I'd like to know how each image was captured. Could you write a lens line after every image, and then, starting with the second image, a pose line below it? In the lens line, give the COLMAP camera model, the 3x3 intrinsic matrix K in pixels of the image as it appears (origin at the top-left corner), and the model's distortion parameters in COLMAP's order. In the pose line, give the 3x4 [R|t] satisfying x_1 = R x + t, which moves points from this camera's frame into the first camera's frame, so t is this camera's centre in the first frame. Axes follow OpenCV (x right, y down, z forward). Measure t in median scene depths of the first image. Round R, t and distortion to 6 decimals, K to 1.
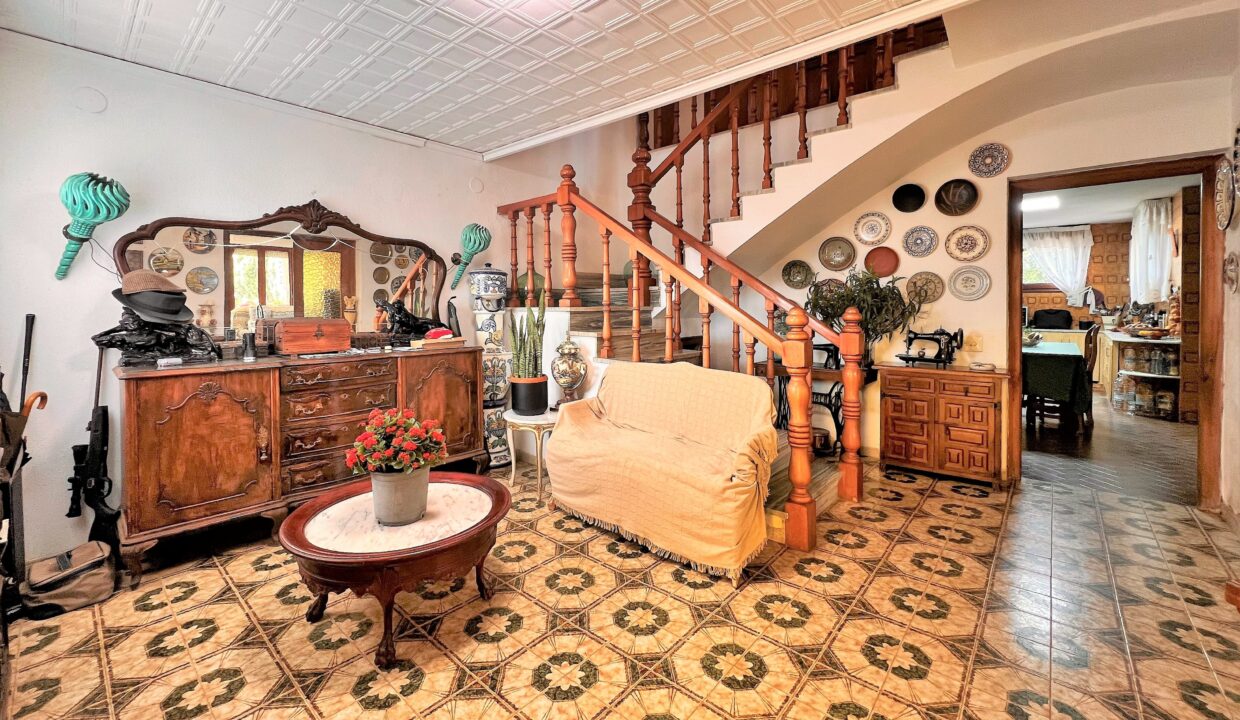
lens RADIAL K [[490.3, 0, 623.4], [0, 490.3, 315.1], [0, 0, 1]] dist [-0.001221, 0.000534]
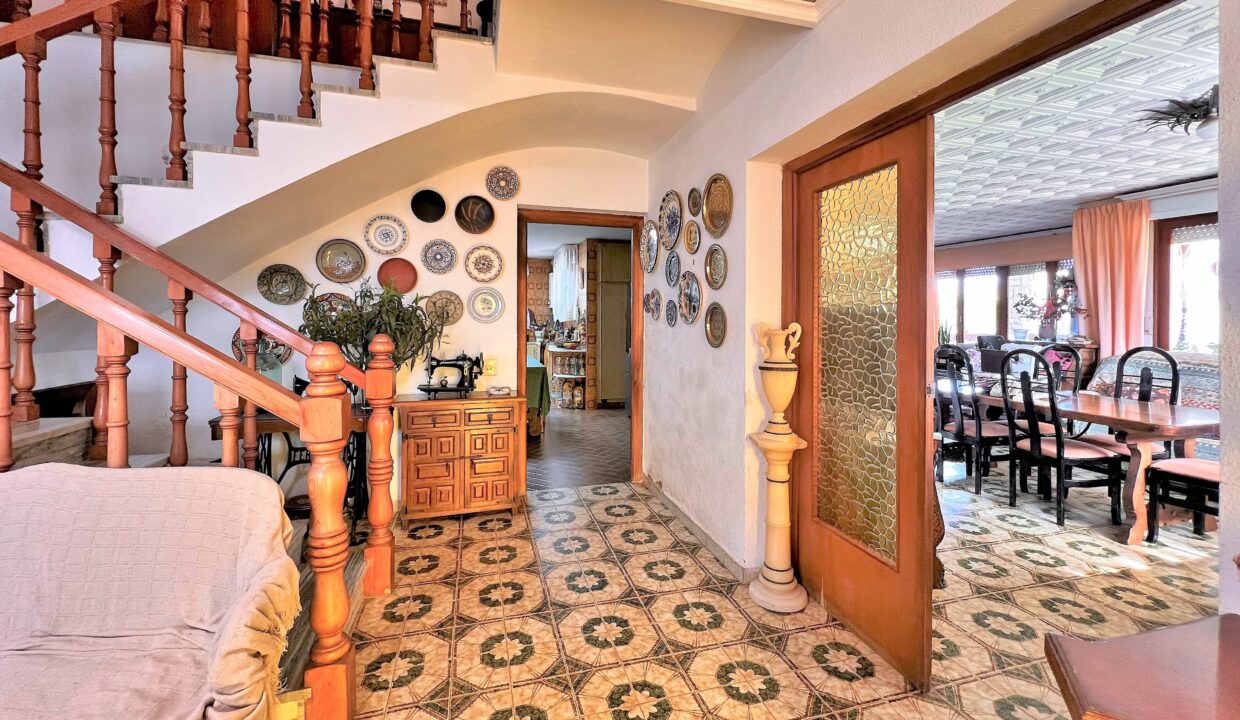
lens RADIAL K [[490.3, 0, 600.4], [0, 490.3, 314.5], [0, 0, 1]] dist [-0.001221, 0.000534]
pose [[0.554858, 0.010246, 0.831882, 0.023523], [0.010260, 0.999764, -0.019157, -0.025247], [-0.831882, 0.019164, 0.554622, 0.269387]]
